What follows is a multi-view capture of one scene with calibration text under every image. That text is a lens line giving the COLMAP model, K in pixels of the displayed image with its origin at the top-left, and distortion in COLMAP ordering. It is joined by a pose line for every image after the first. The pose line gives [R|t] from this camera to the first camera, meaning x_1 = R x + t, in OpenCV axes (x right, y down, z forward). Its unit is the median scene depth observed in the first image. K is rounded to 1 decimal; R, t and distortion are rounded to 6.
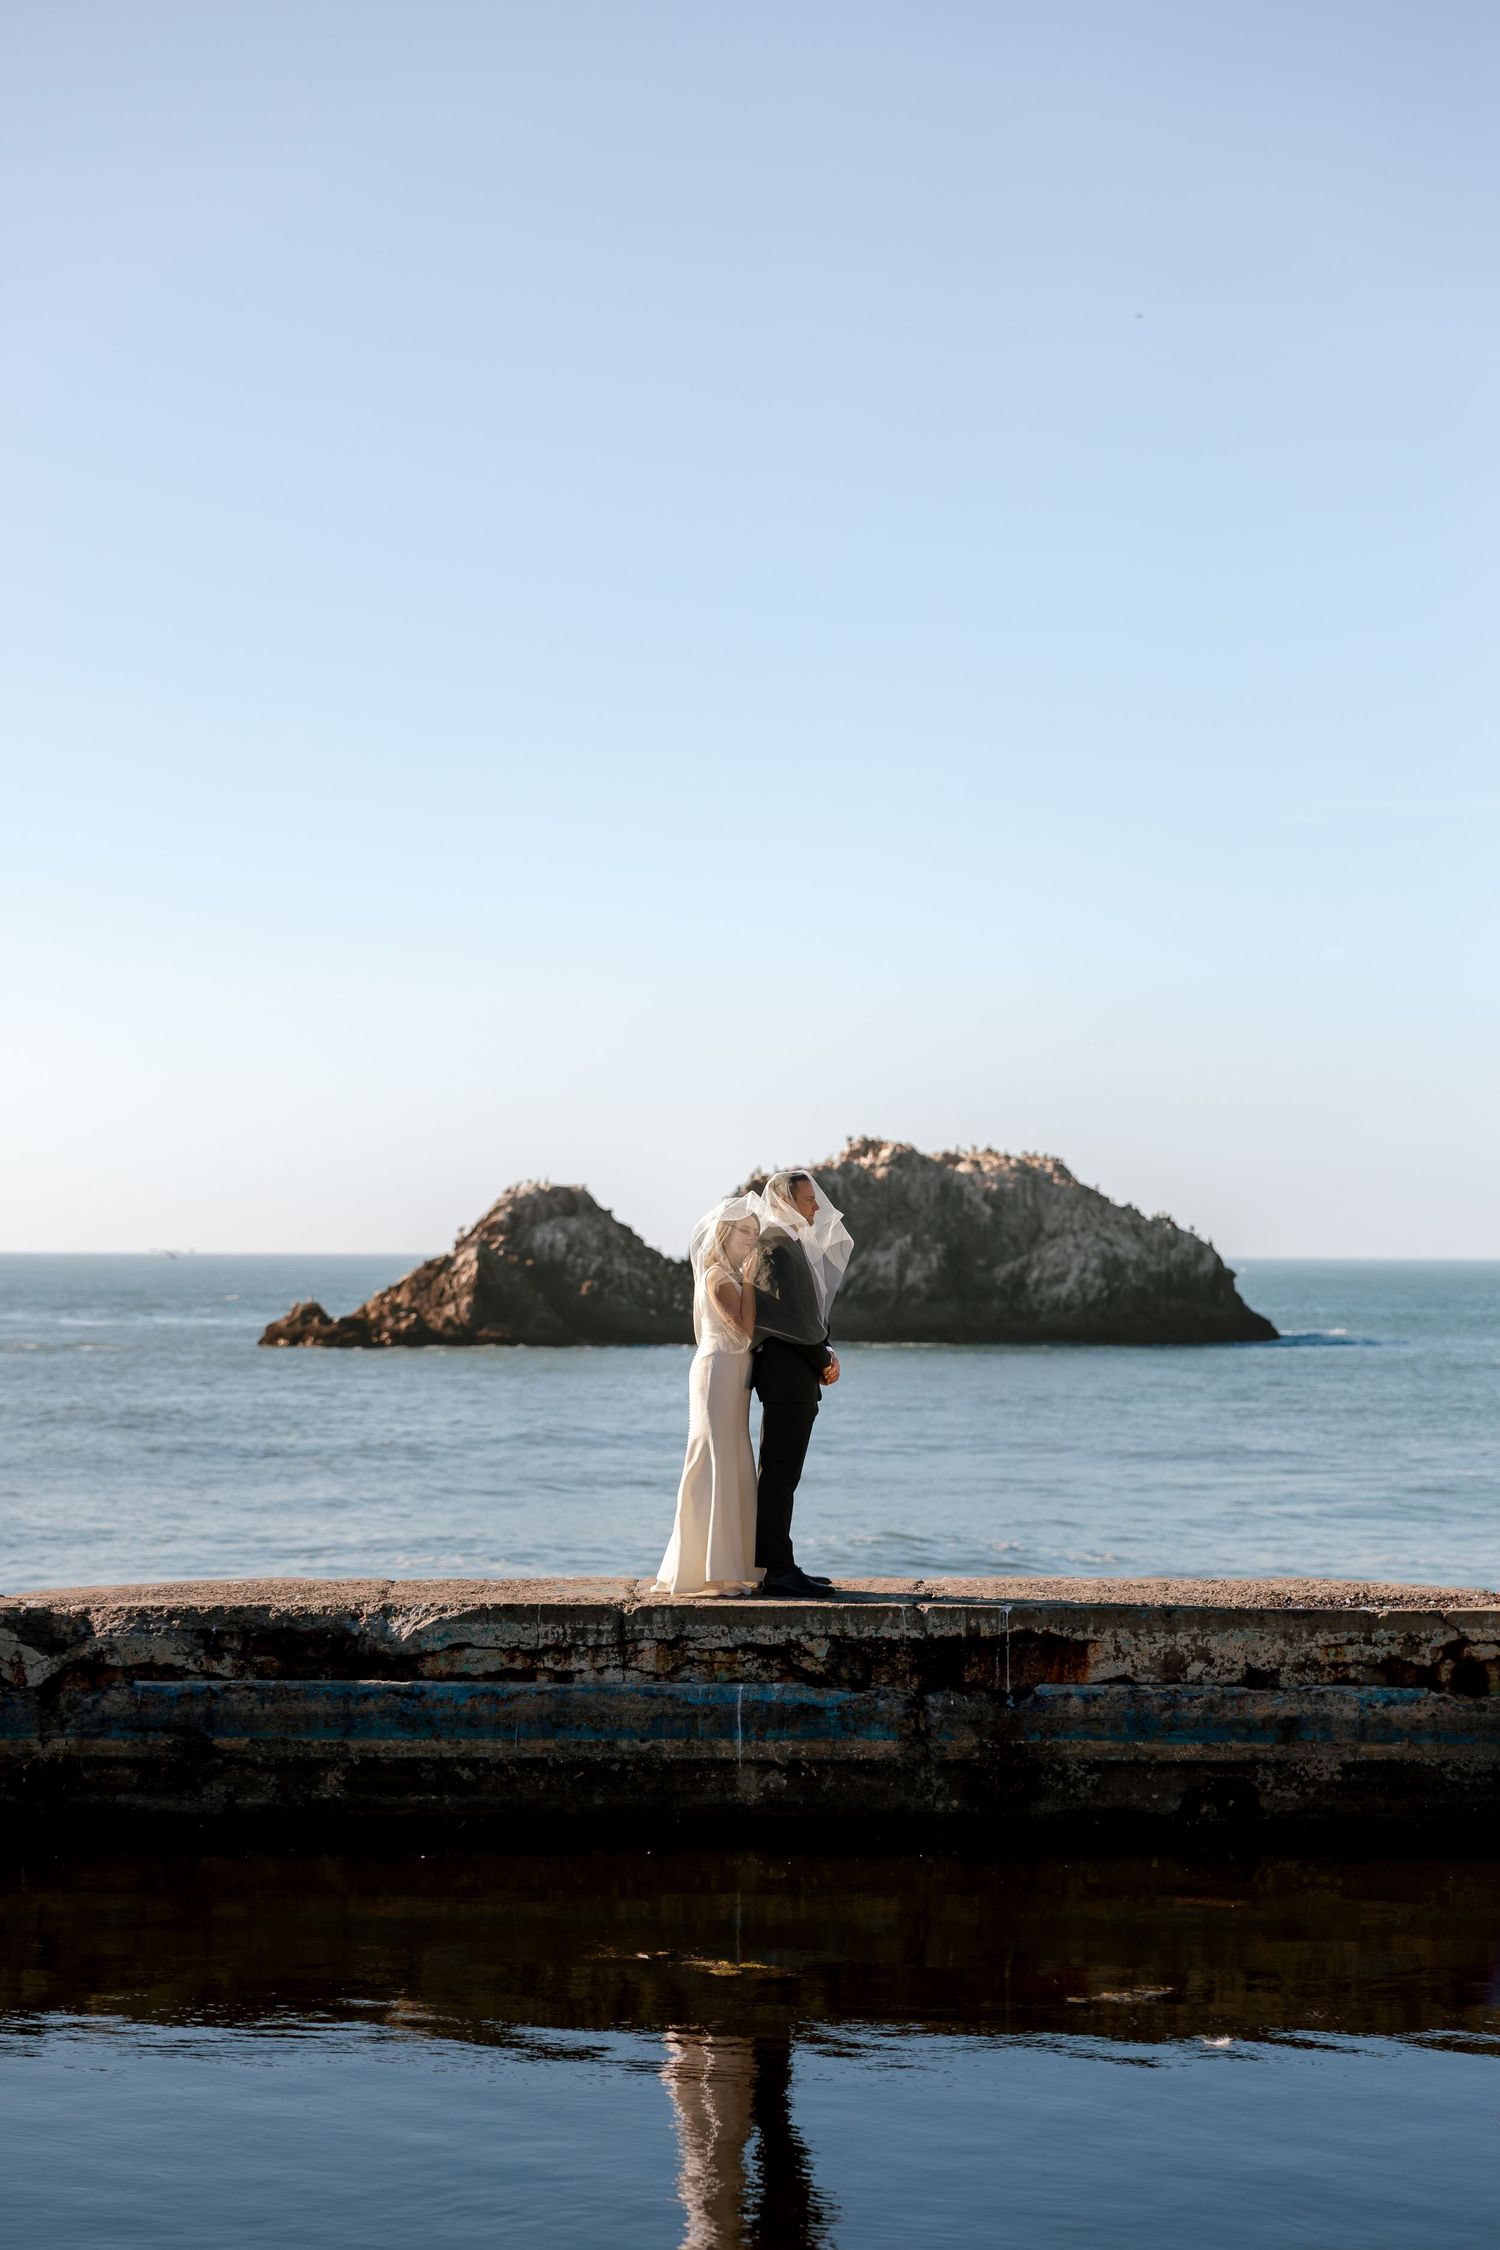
lens RADIAL K [[4593.1, 0, 775.4], [0, 4593.1, 1117.8], [0, 0, 1]] dist [0.057785, 0.000000]
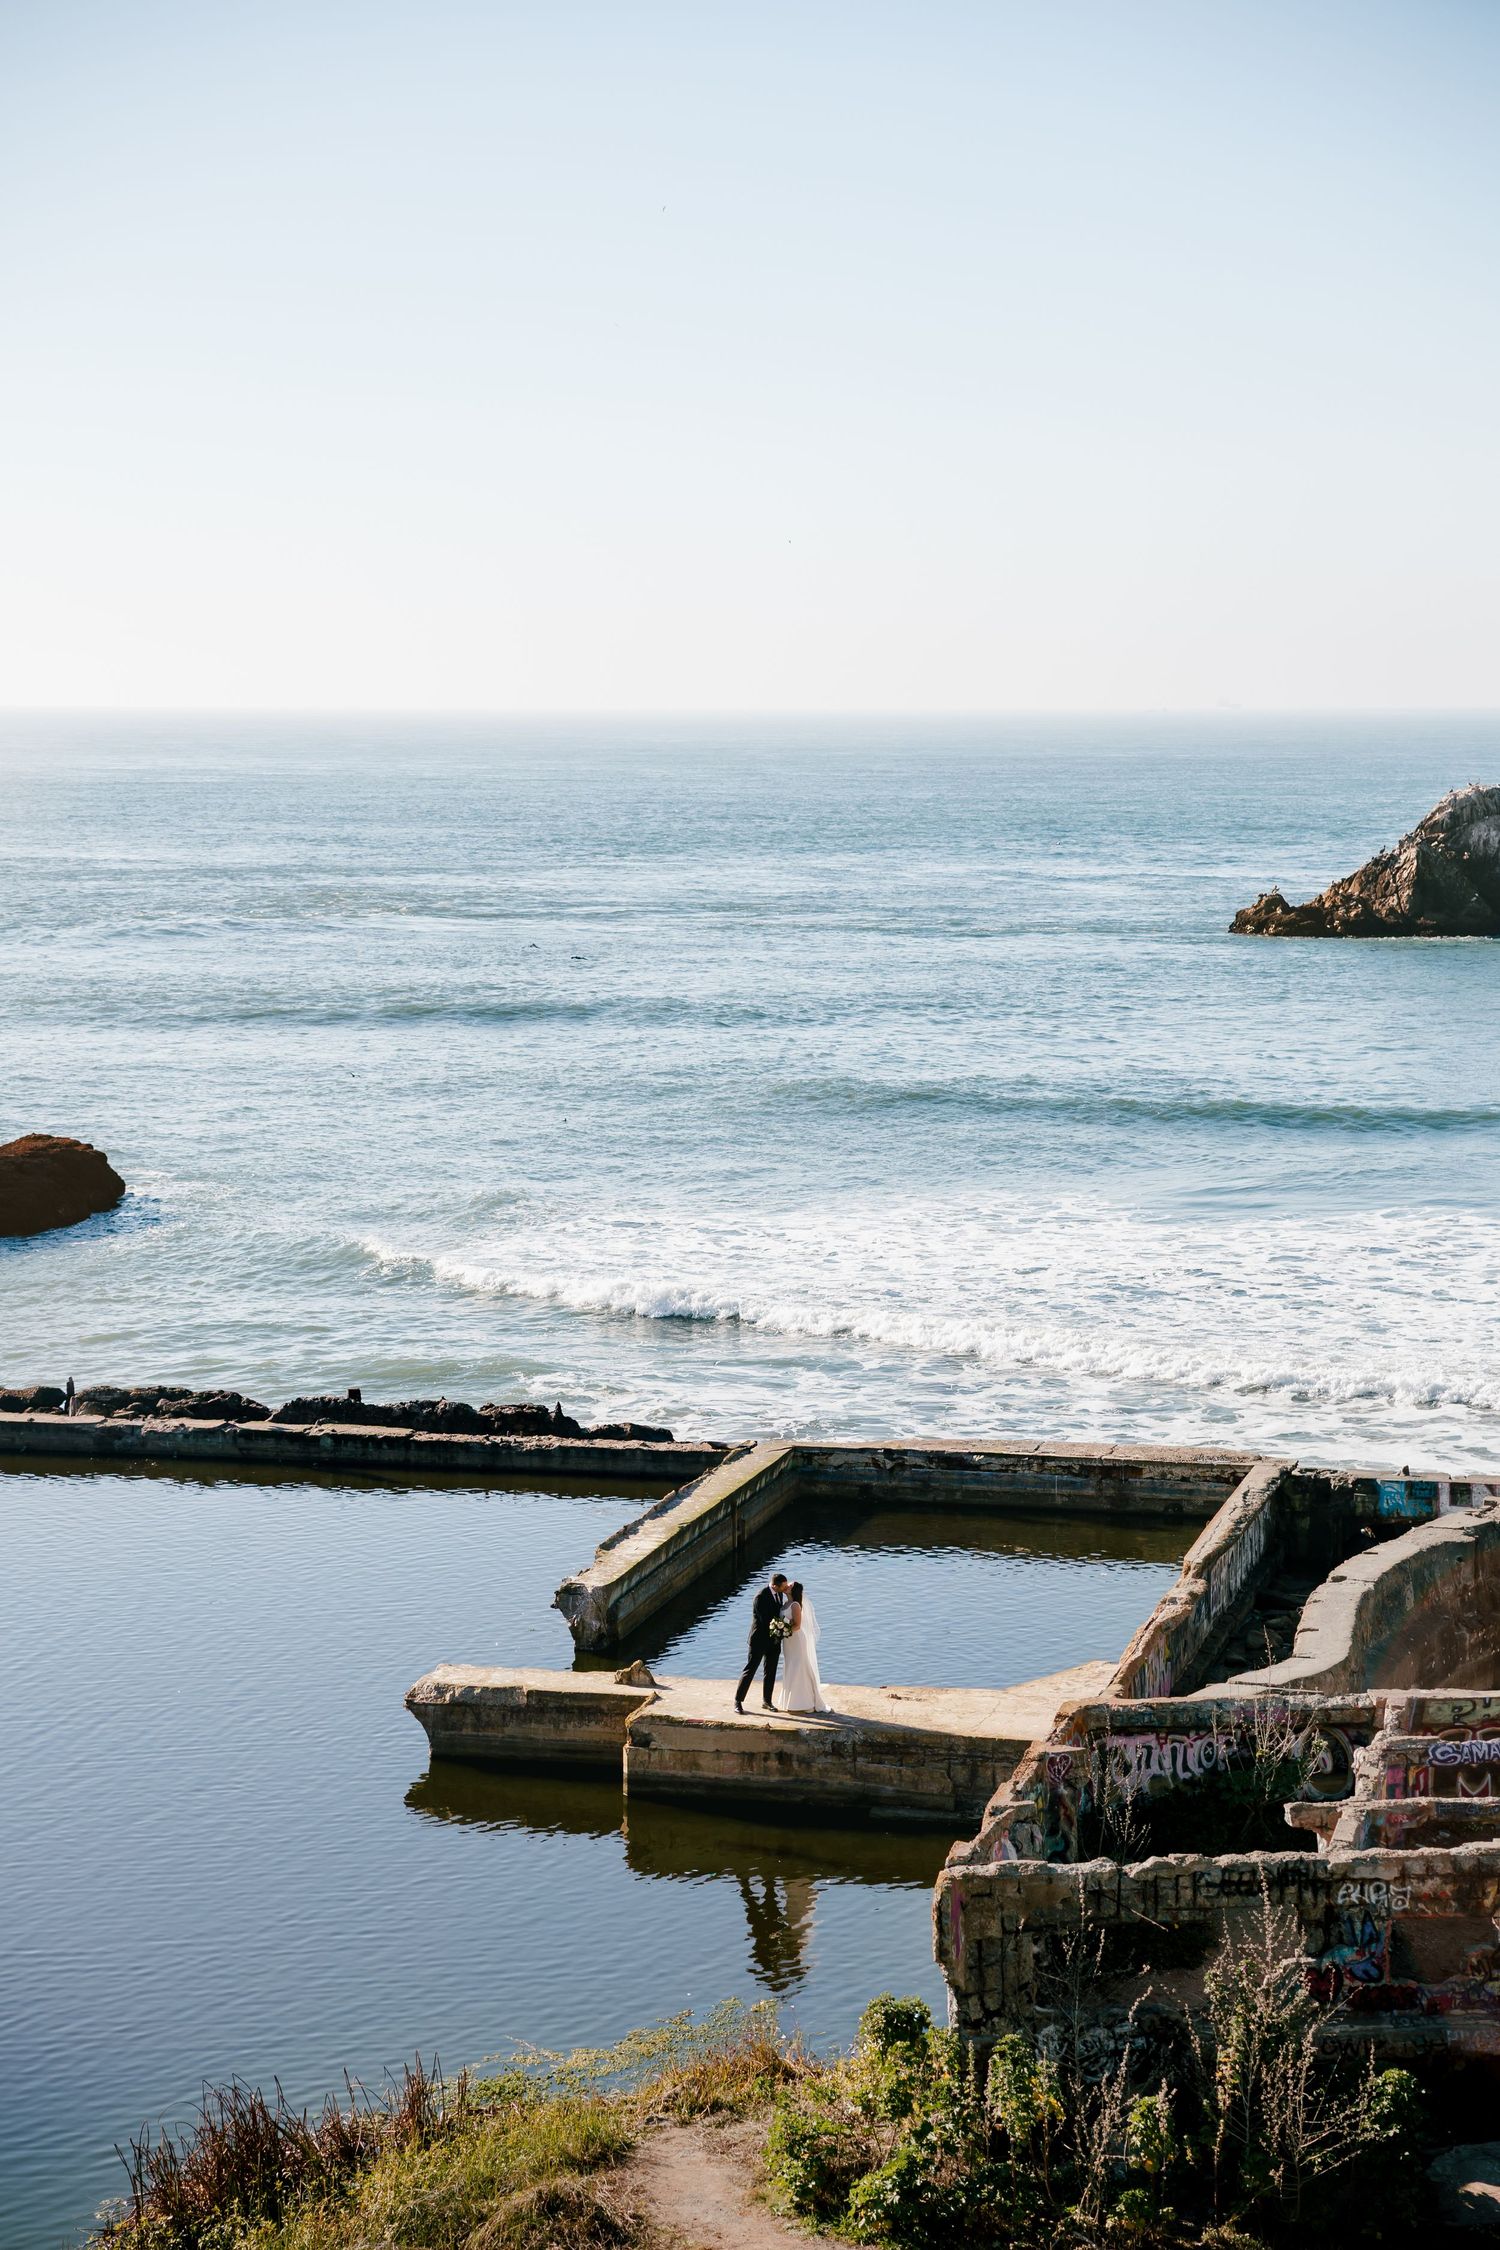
lens RADIAL K [[4562.8, 0, 746.0], [0, 4562.8, 1123.8], [0, 0, 1]] dist [0.335974, 0.000000]
pose [[0.972904, 0.017701, -0.230531, 0.039453], [0.009679, 0.993073, 0.117101, -0.040066], [0.231007, -0.116160, 0.965993, -0.177851]]
